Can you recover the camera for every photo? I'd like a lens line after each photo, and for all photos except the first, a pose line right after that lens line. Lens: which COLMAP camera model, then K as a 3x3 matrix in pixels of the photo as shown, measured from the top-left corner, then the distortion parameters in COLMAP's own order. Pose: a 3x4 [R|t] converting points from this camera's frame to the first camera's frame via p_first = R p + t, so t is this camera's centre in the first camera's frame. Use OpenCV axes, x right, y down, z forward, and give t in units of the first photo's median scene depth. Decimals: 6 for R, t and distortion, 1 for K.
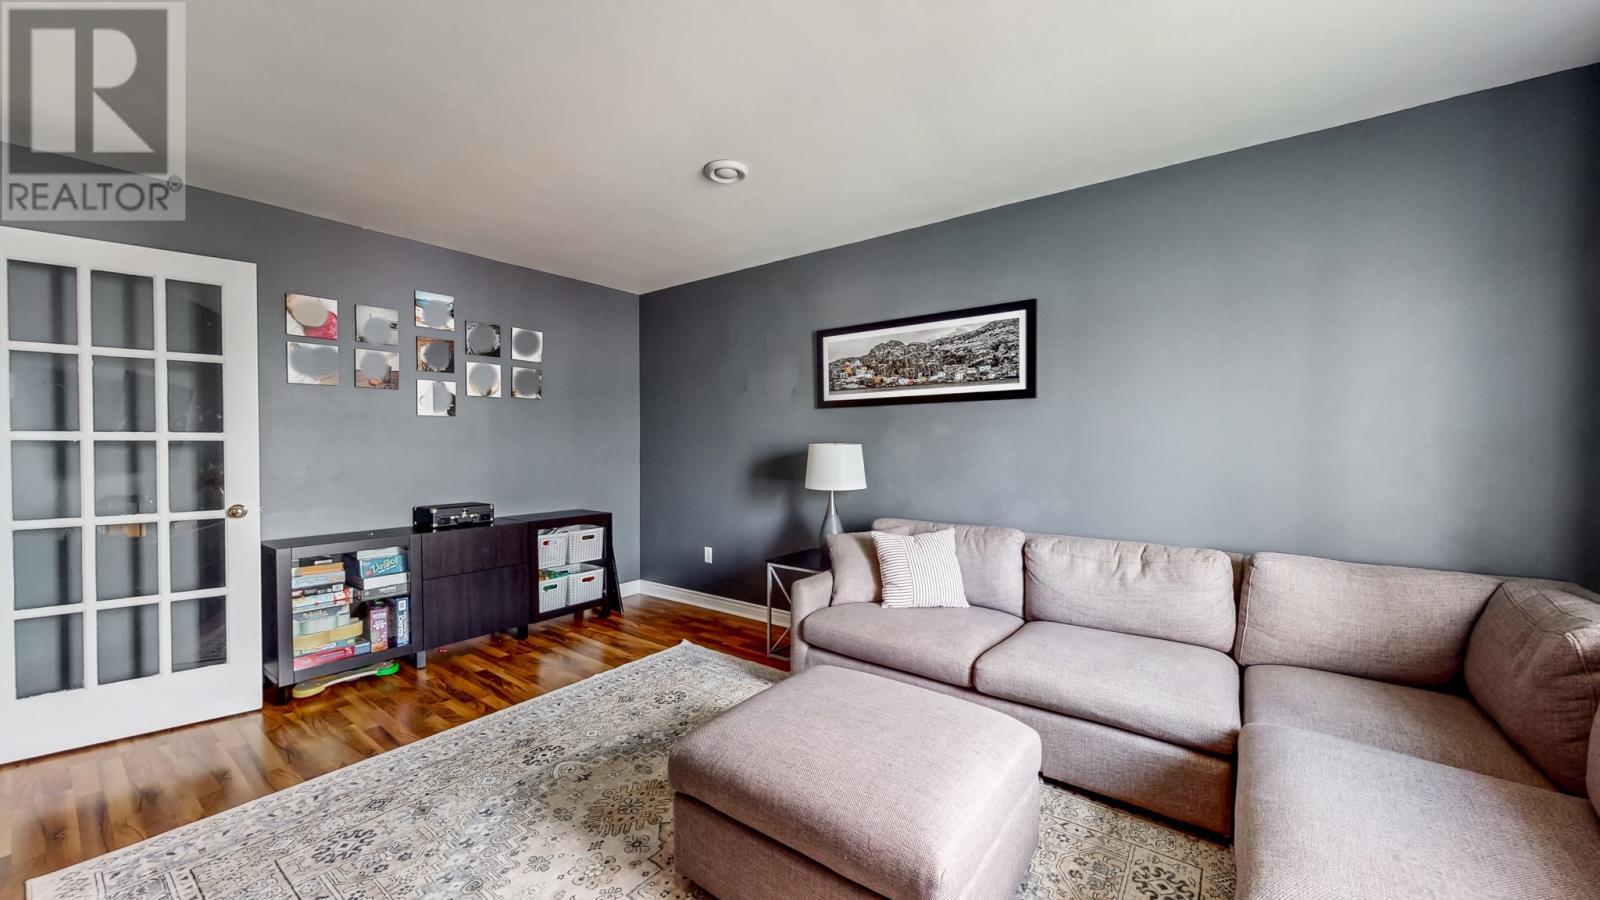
lens RADIAL K [[587.0, 0, 801.5], [0, 587.0, 445.8], [0, 0, 1]] dist [0.000947, 0.000082]
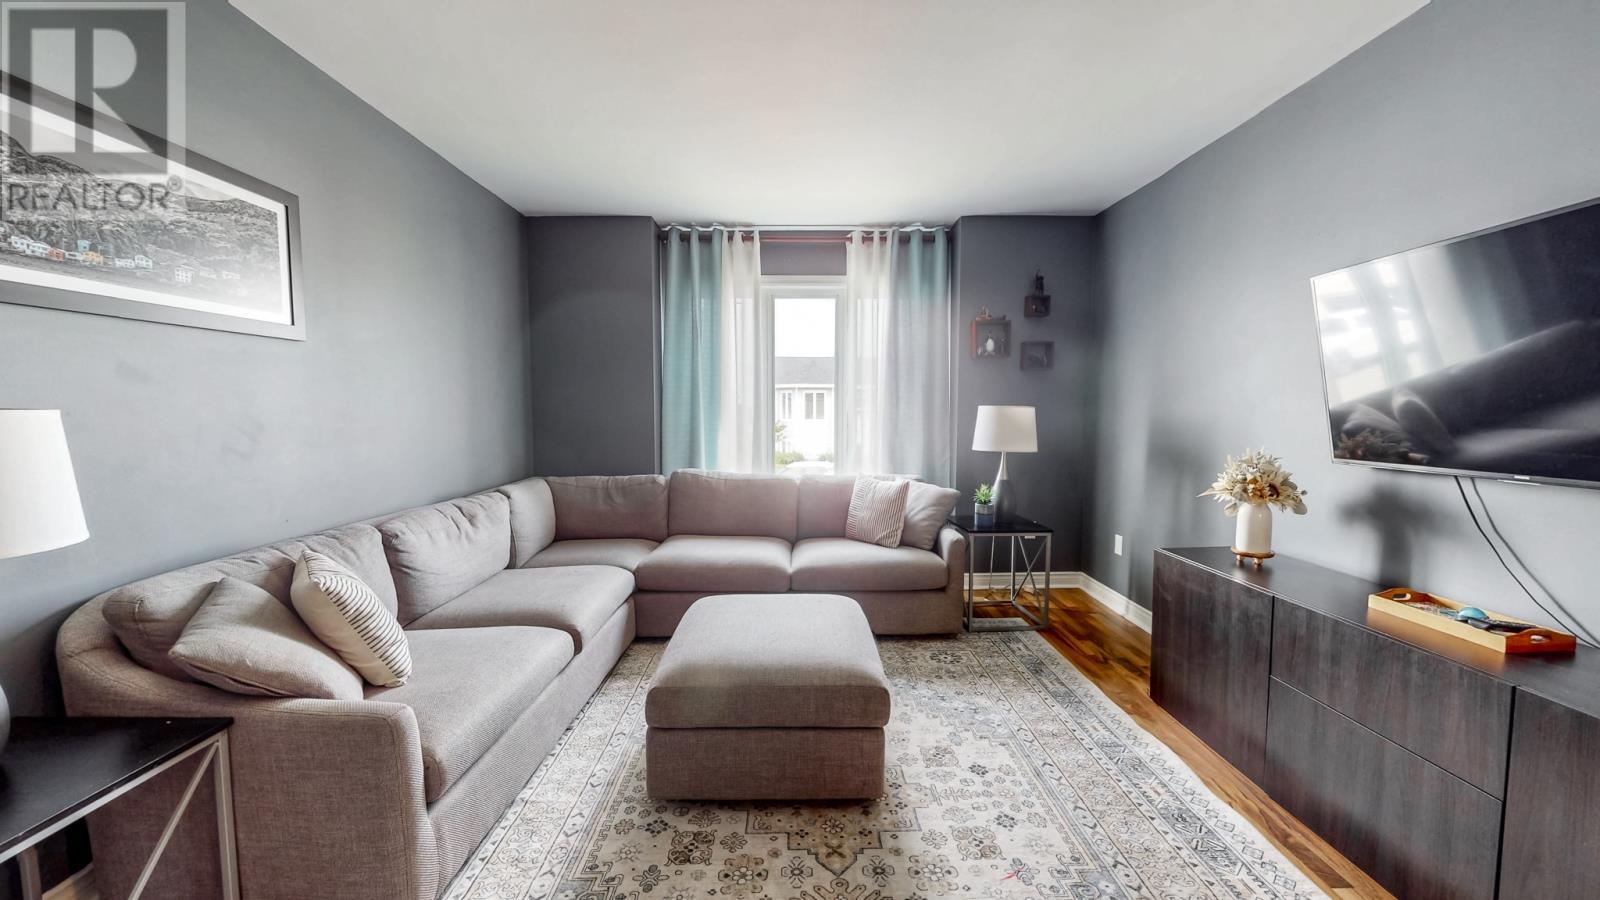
lens RADIAL K [[587.0, 0, 800.6], [0, 587.0, 449.3], [0, 0, 1]] dist [0.000947, 0.000082]
pose [[-0.614024, -0.054698, 0.787389, -0.539327], [0.005318, 0.997286, 0.073427, -0.001617], [-0.789269, 0.049274, -0.612067, 1.001434]]
